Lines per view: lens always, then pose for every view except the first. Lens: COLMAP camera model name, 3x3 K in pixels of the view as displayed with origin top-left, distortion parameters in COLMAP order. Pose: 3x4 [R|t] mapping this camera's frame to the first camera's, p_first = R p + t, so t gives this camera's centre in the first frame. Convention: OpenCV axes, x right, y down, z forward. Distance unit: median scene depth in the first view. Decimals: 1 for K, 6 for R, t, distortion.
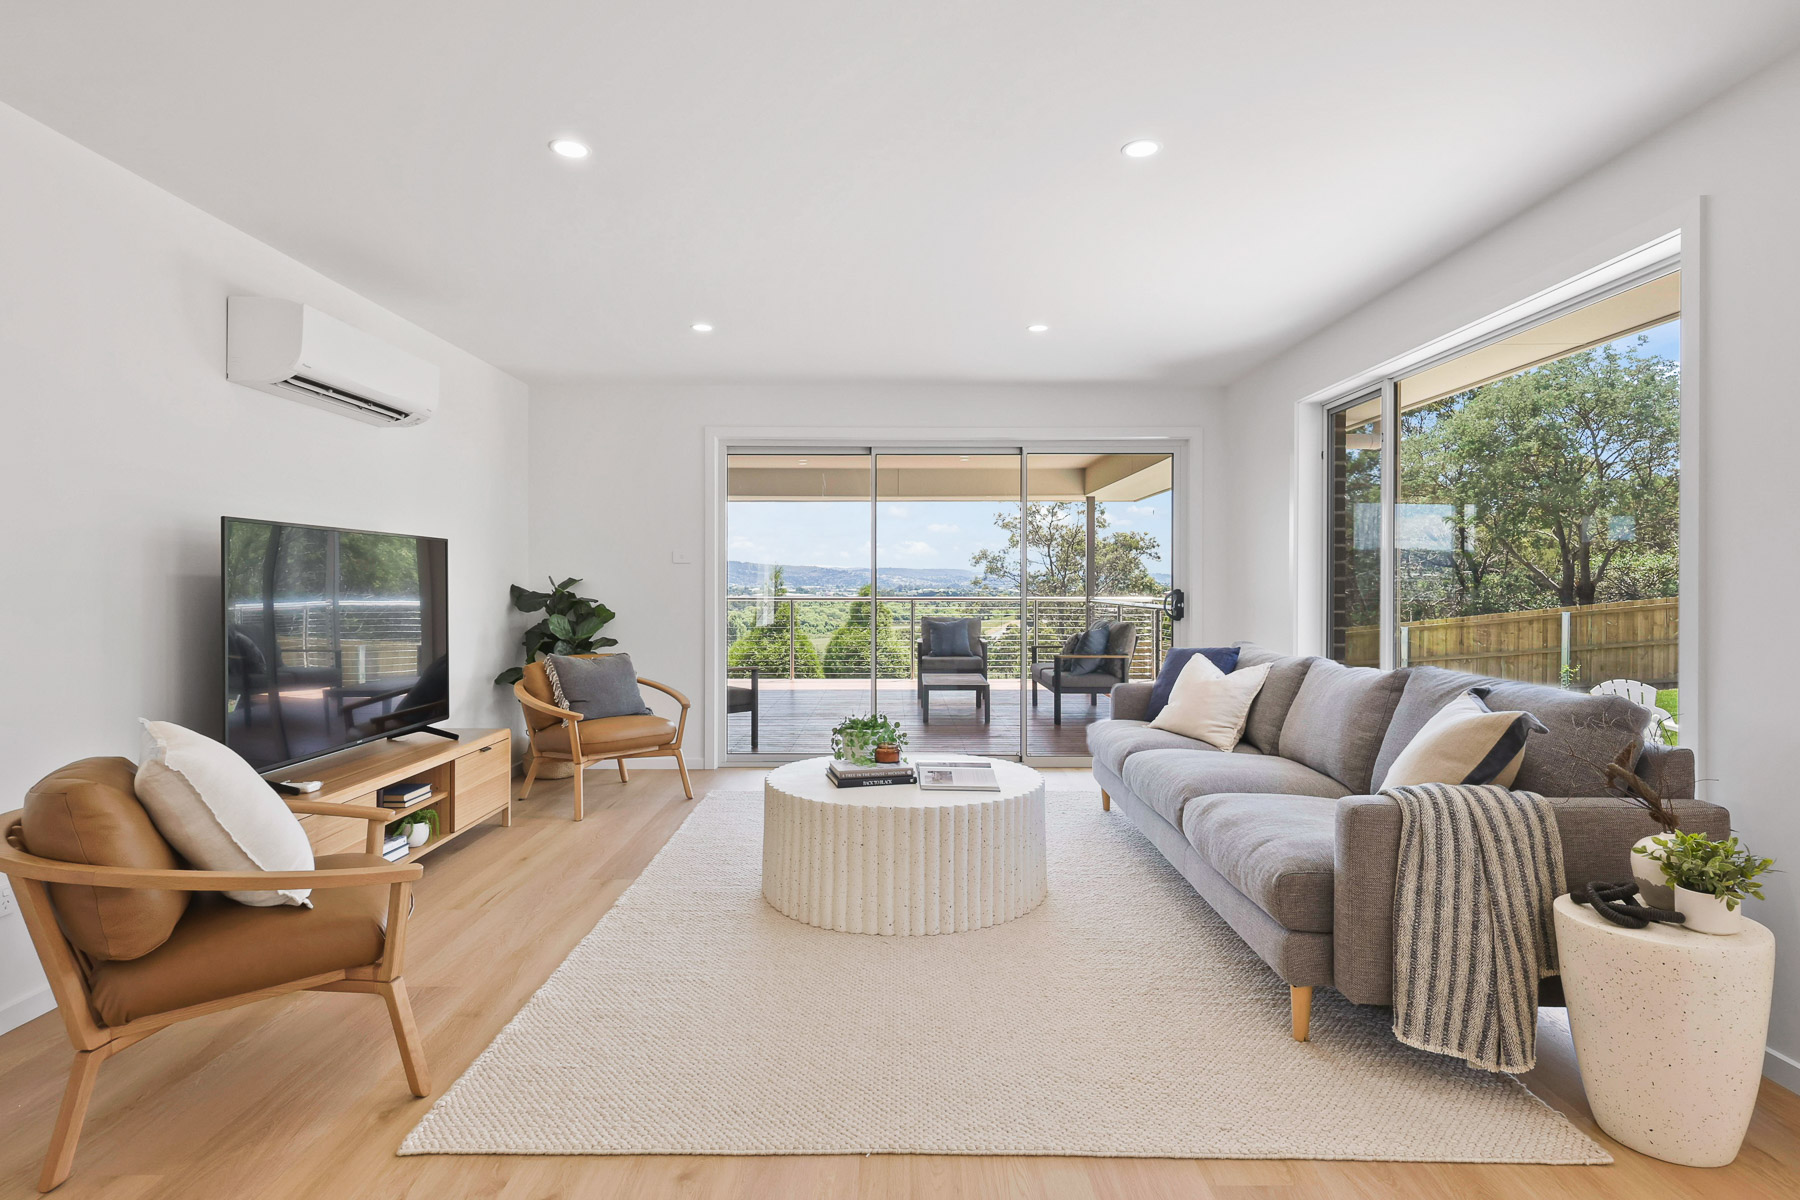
lens RADIAL K [[991.3, 0, 897.4], [0, 991.3, 583.3], [0, 0, 1]] dist [0.001347, 0.000521]
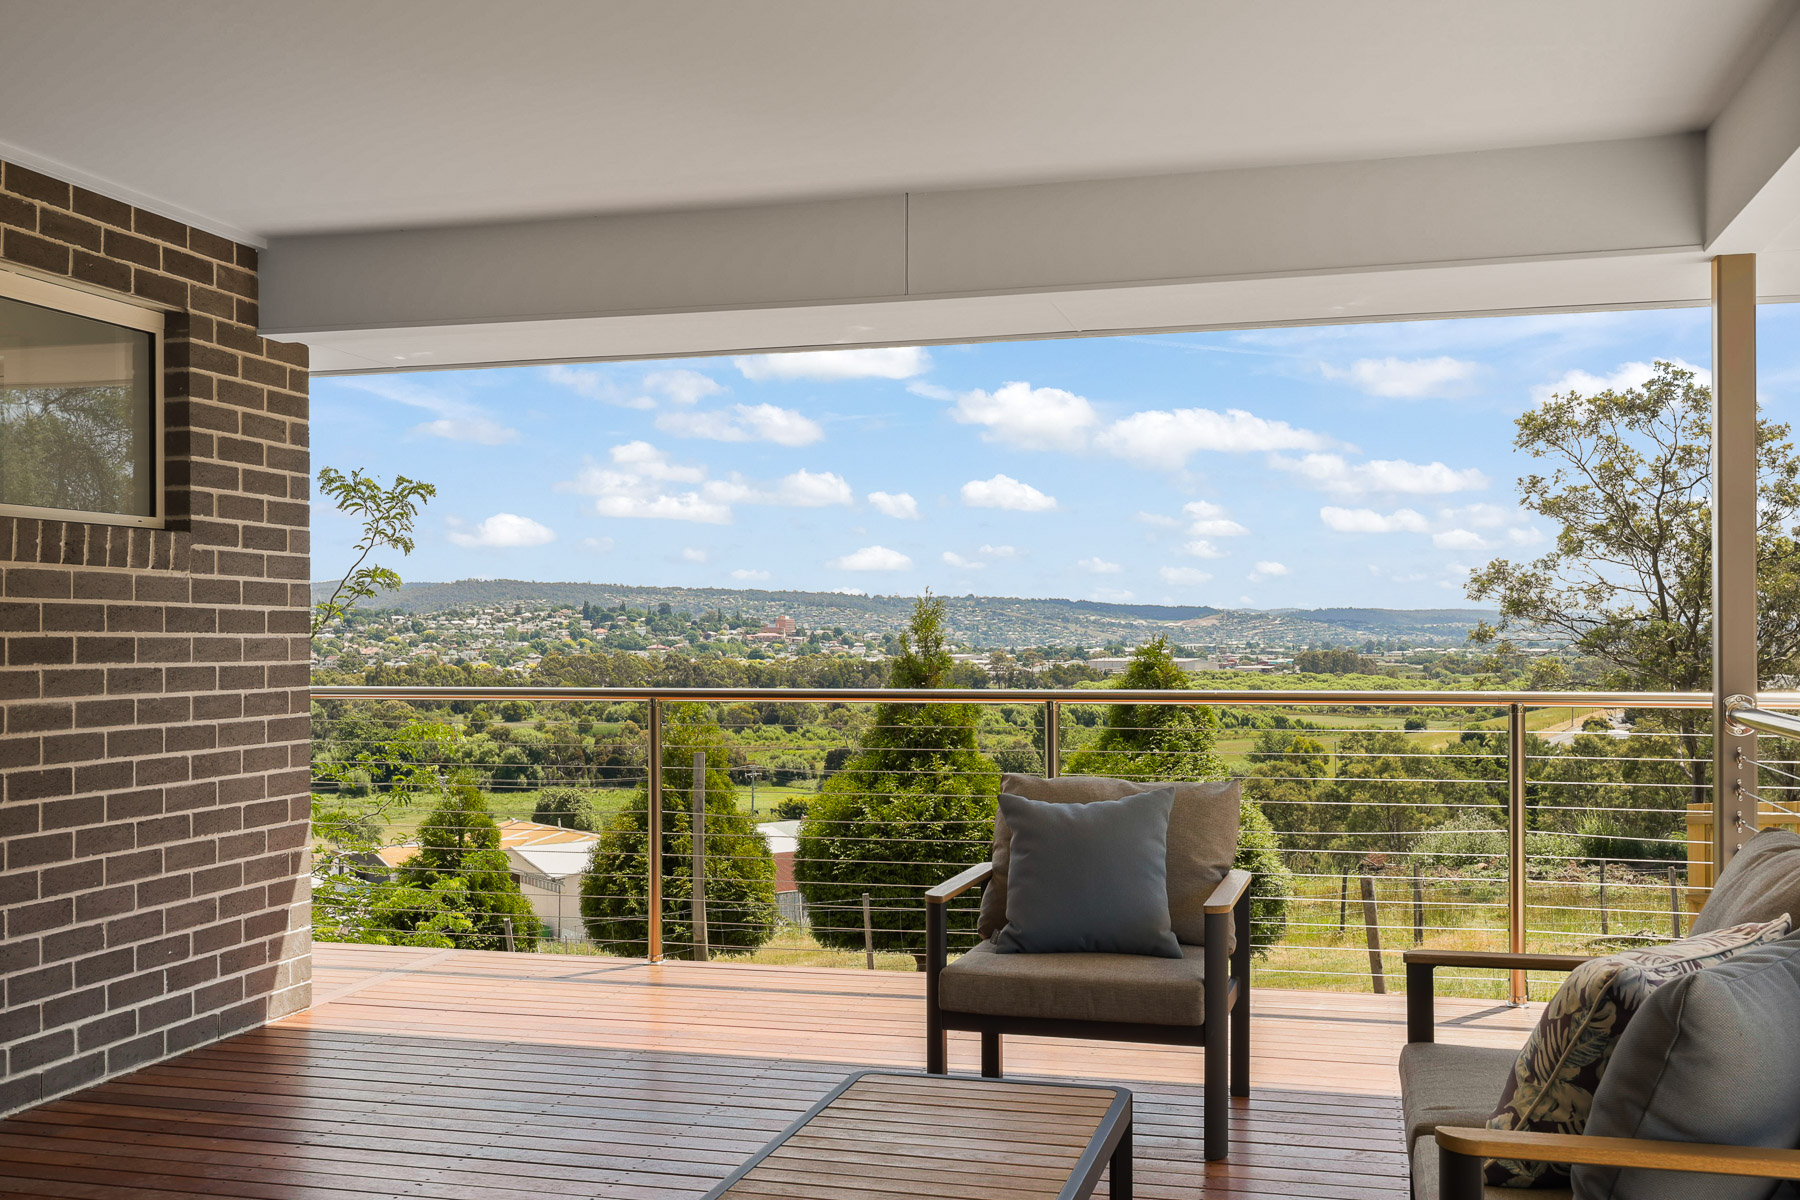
lens RADIAL K [[1746.6, 0, 884.7], [0, 1746.6, 623.7], [0, 0, 1]] dist [0.009337, 0.002245]
pose [[0.962551, -0.006929, -0.271013, 0.034650], [0.004657, 0.999948, -0.009024, -0.000095], [0.271061, 0.007423, 0.962533, 0.167537]]
